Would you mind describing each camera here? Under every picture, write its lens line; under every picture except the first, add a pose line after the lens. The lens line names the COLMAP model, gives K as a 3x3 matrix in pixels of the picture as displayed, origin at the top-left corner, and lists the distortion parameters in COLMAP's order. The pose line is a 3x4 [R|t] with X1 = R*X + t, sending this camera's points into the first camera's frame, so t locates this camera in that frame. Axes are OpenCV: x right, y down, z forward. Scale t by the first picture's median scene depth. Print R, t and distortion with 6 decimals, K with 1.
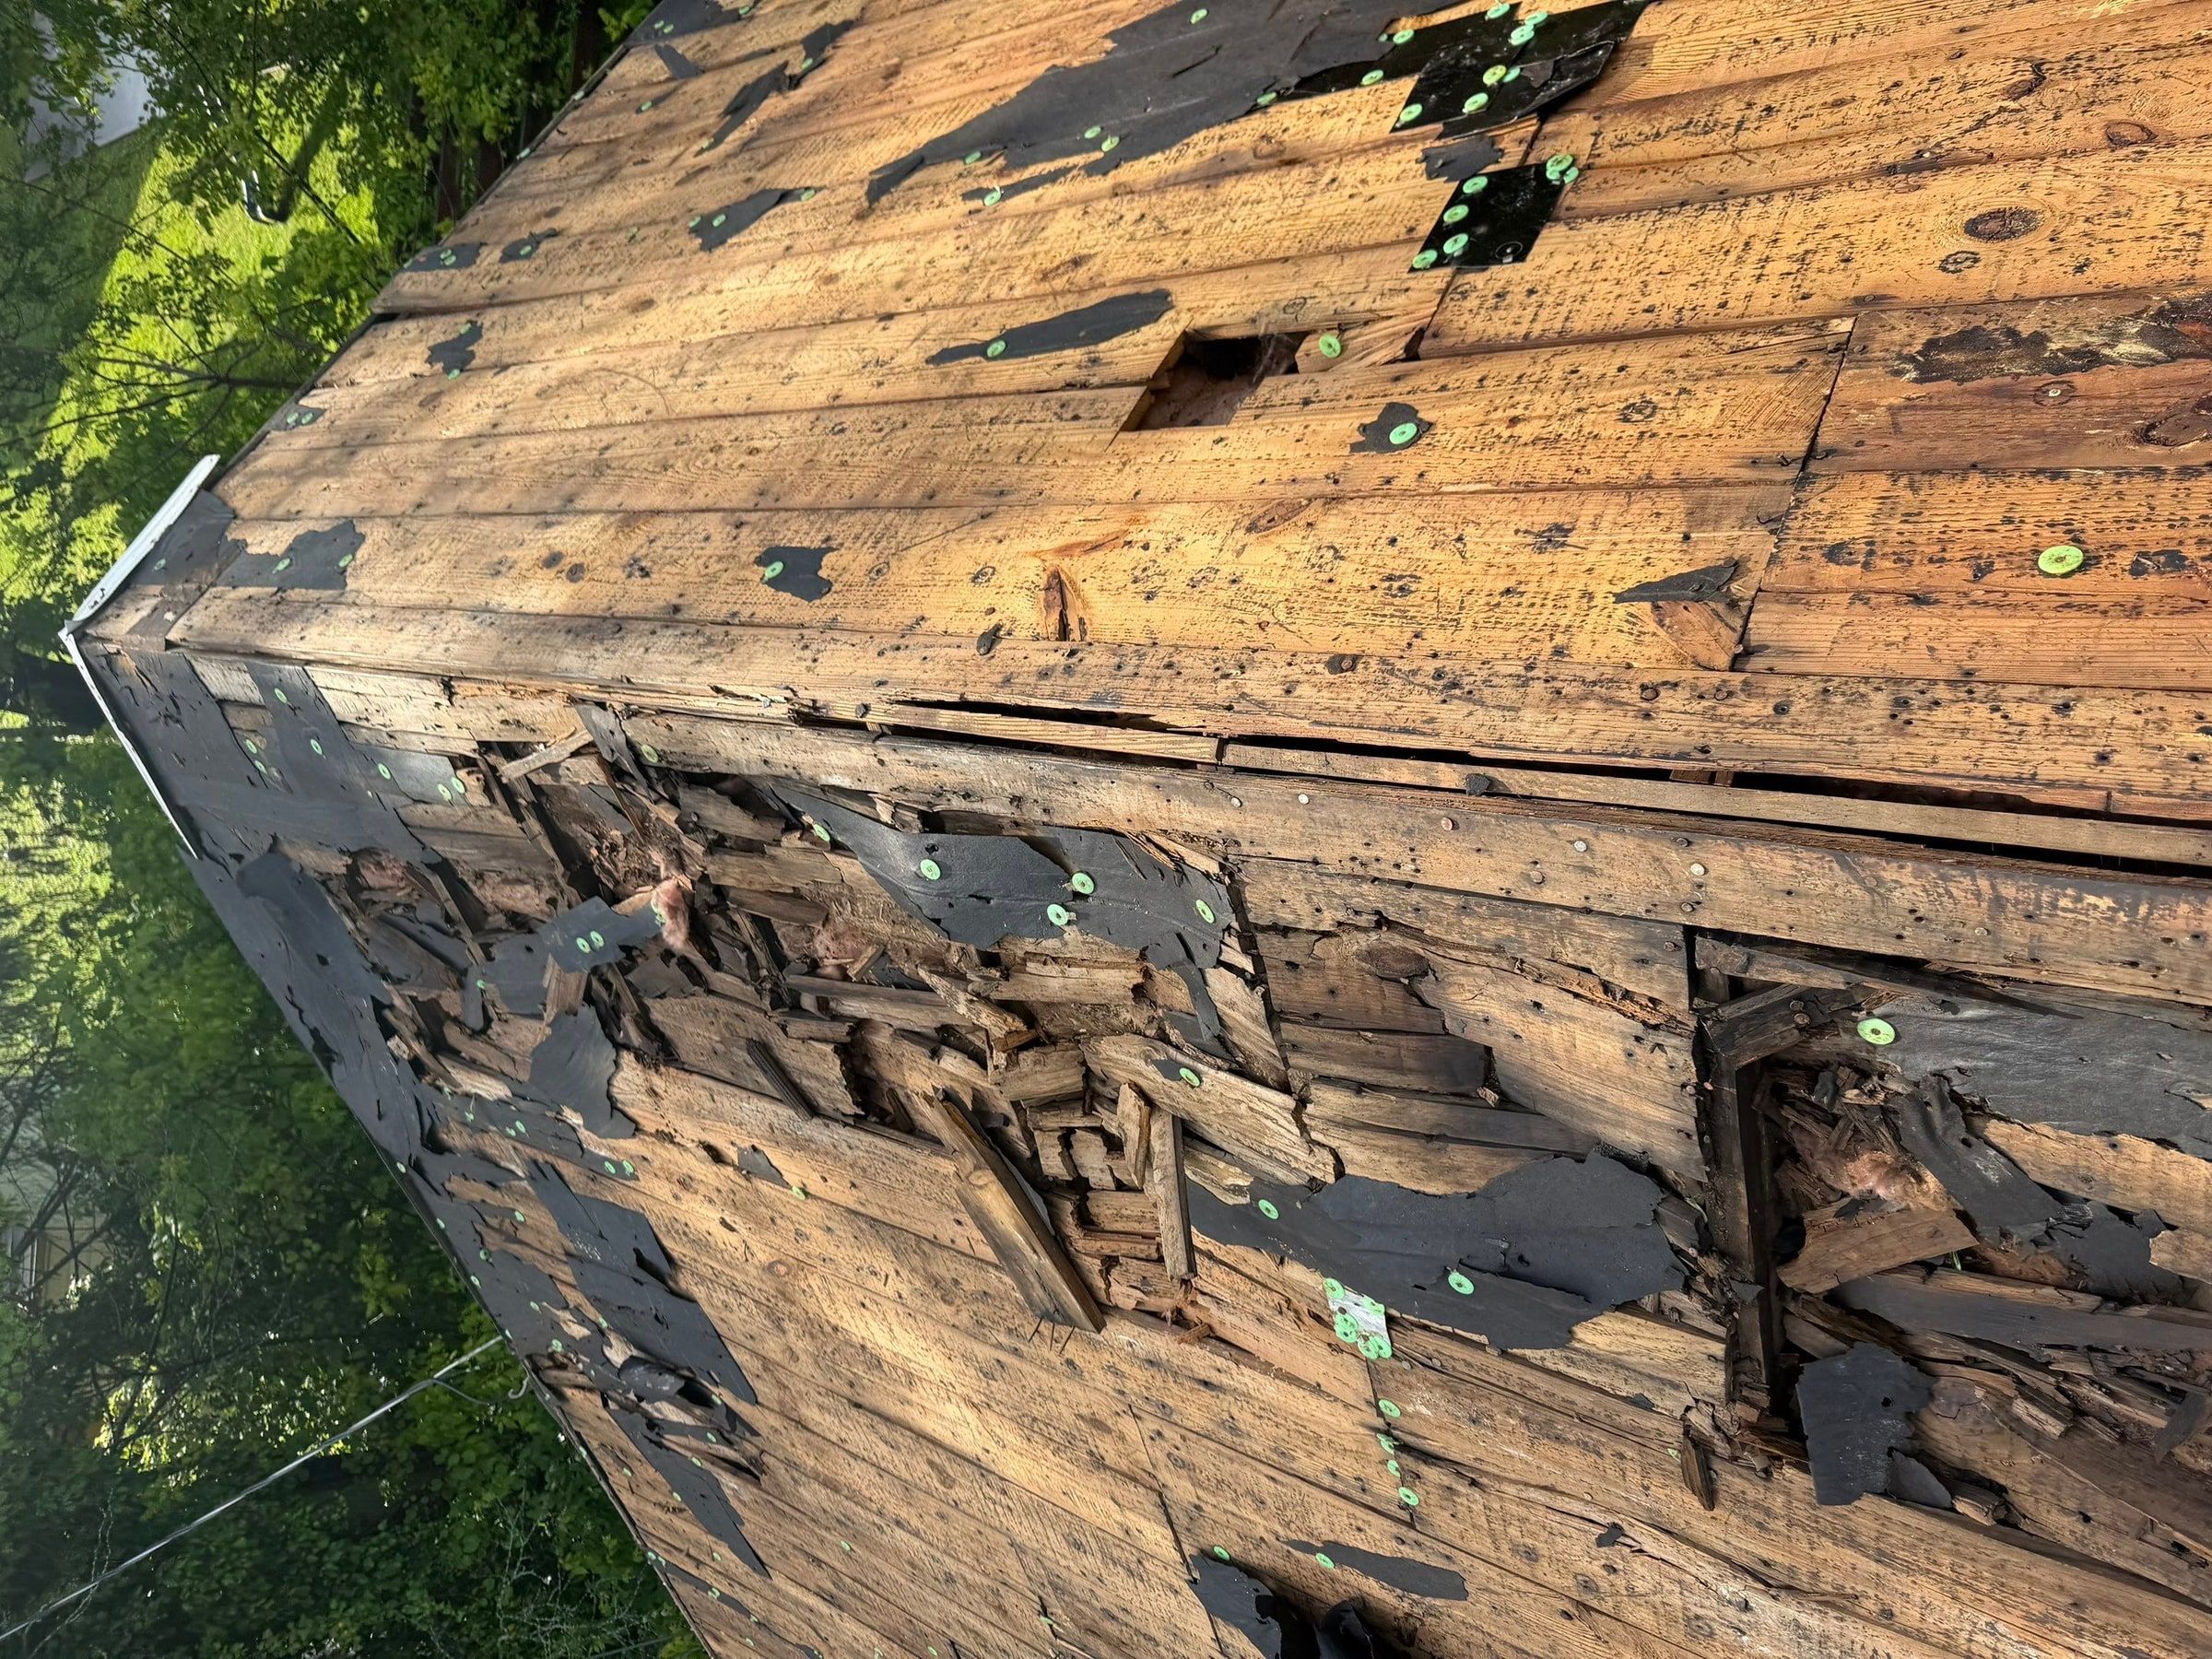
lens RADIAL K [[1583.2, 0, 1045.1], [0, 1583.2, 822.6], [0, 0, 1]] dist [-0.005307, -0.002670]
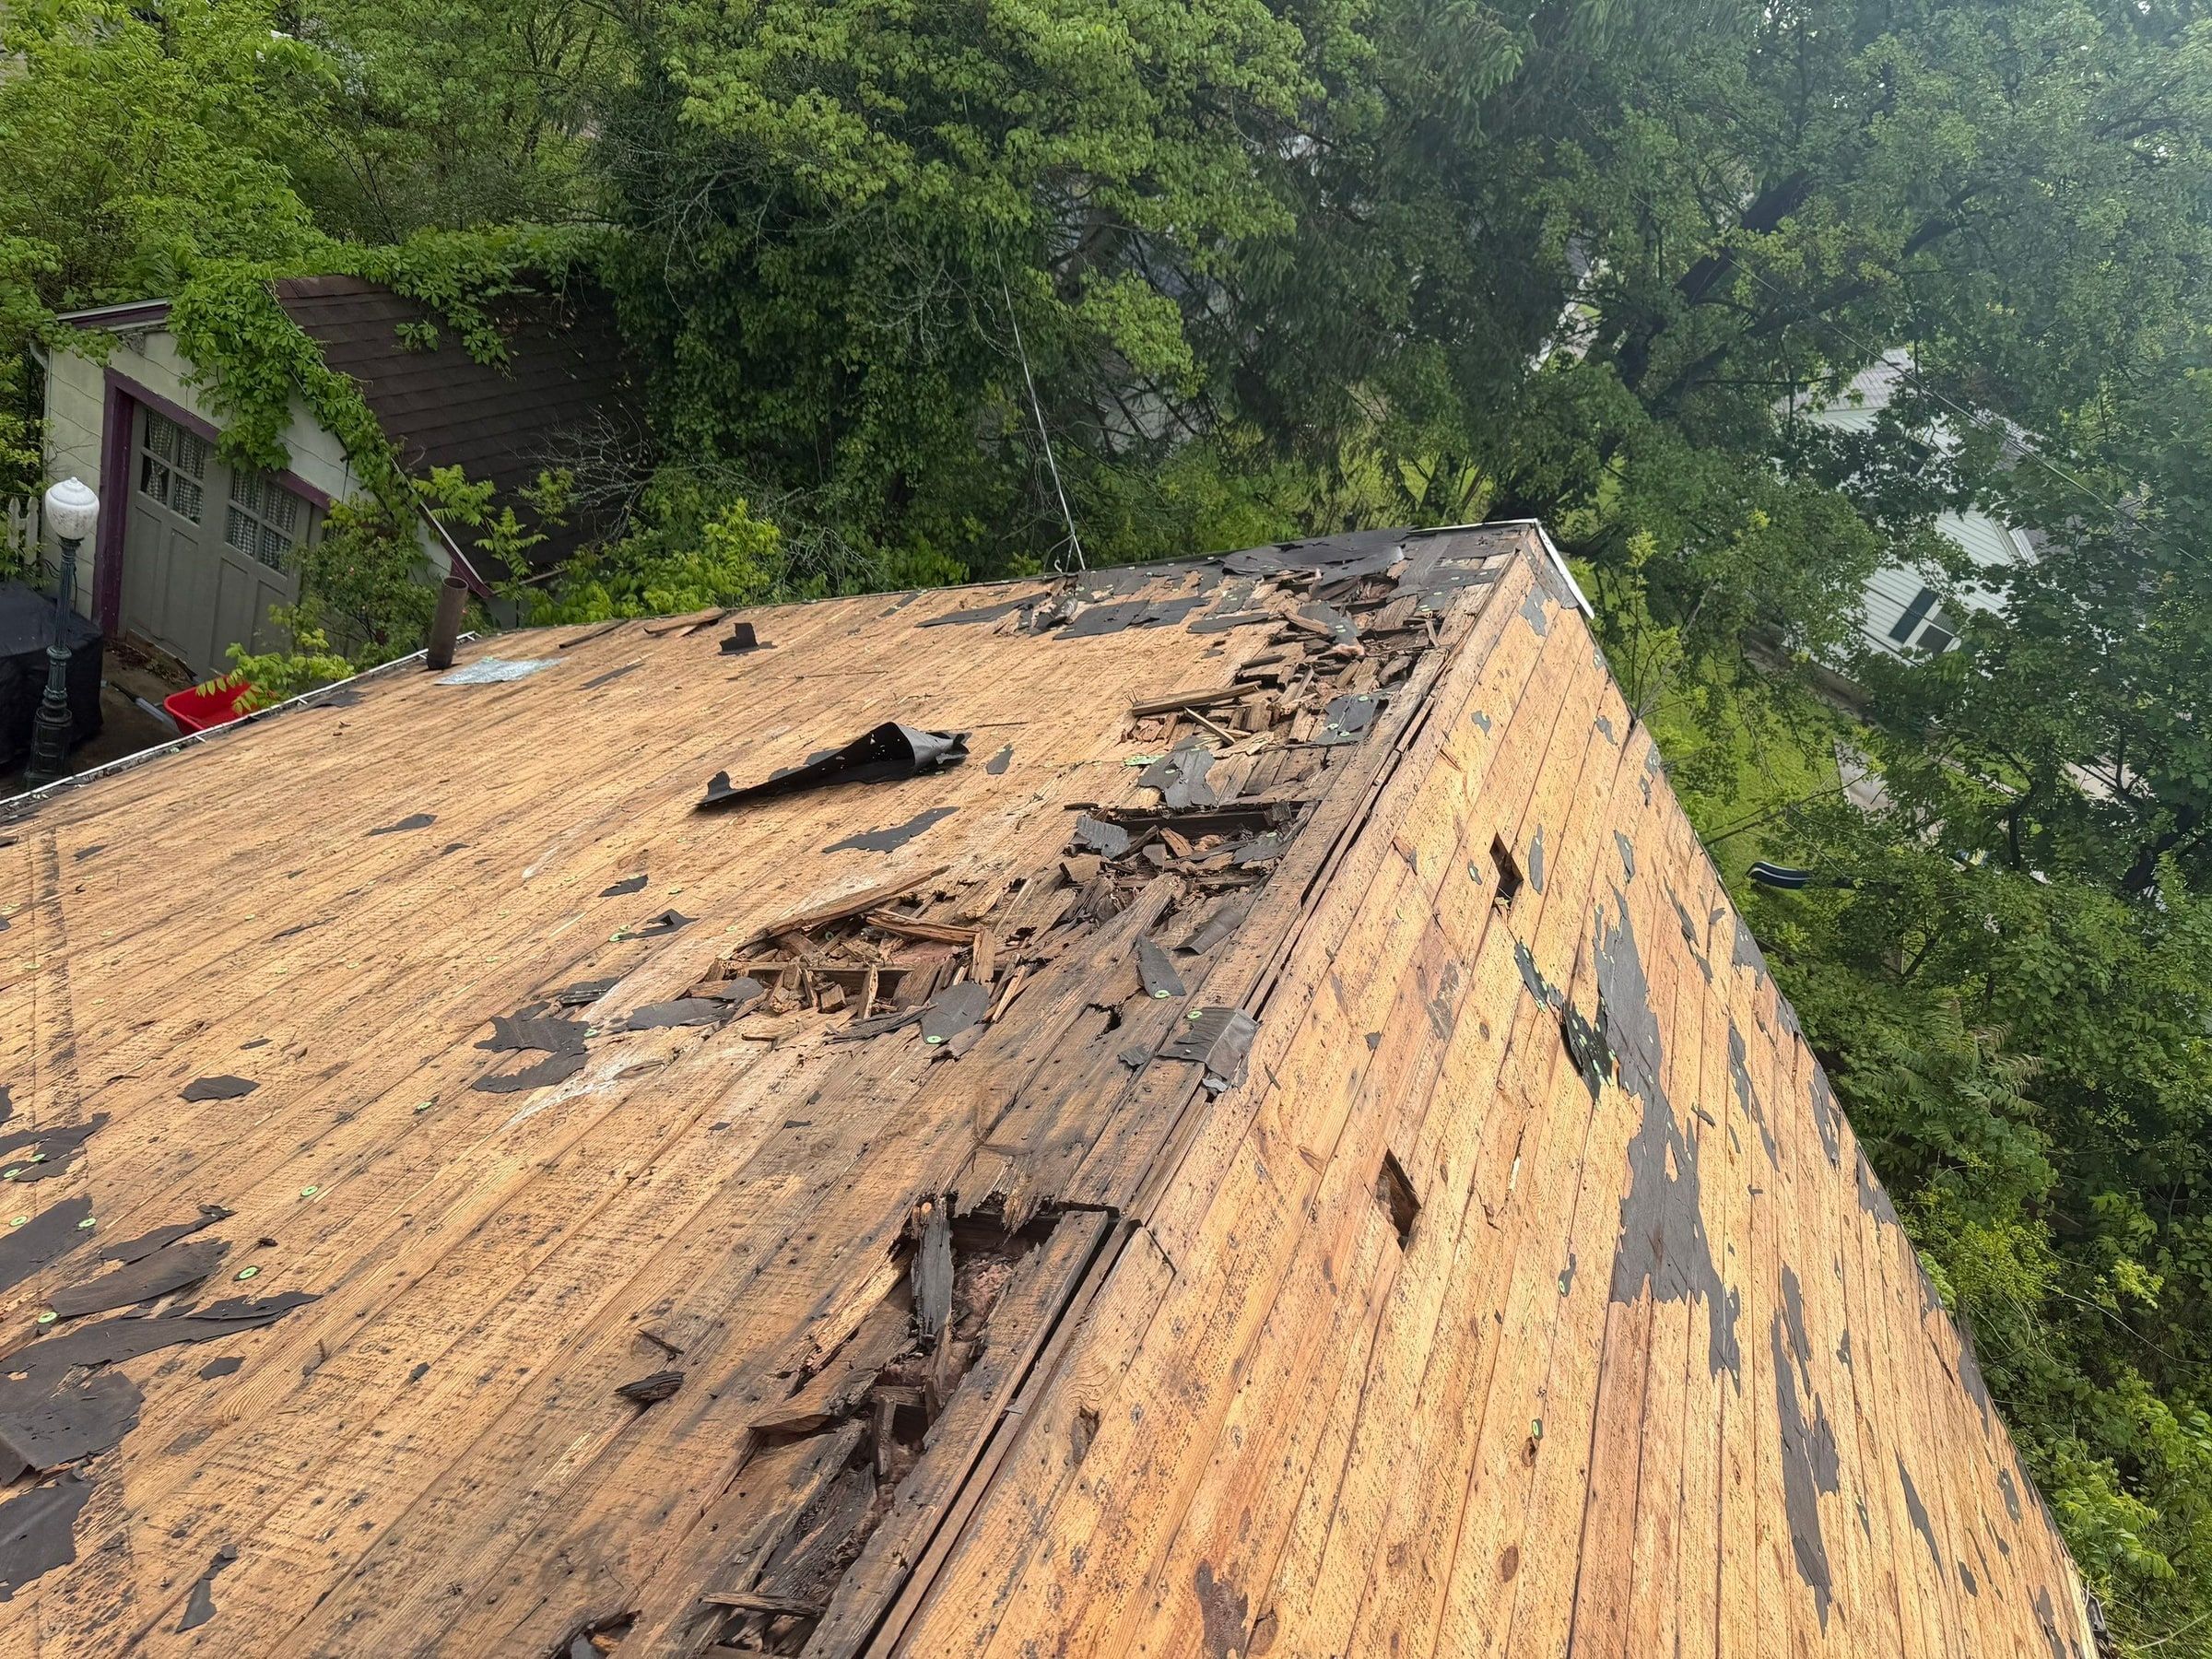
lens RADIAL K [[1544.4, 0, 1106.0], [0, 1544.4, 829.5], [0, 0, 1]] dist [0.064000, -0.075158]
pose [[-0.414041, 0.839696, -0.351397, 1.035782], [-0.905441, -0.419588, 0.064210, 0.140629], [-0.093525, 0.344755, 0.934022, -1.101735]]
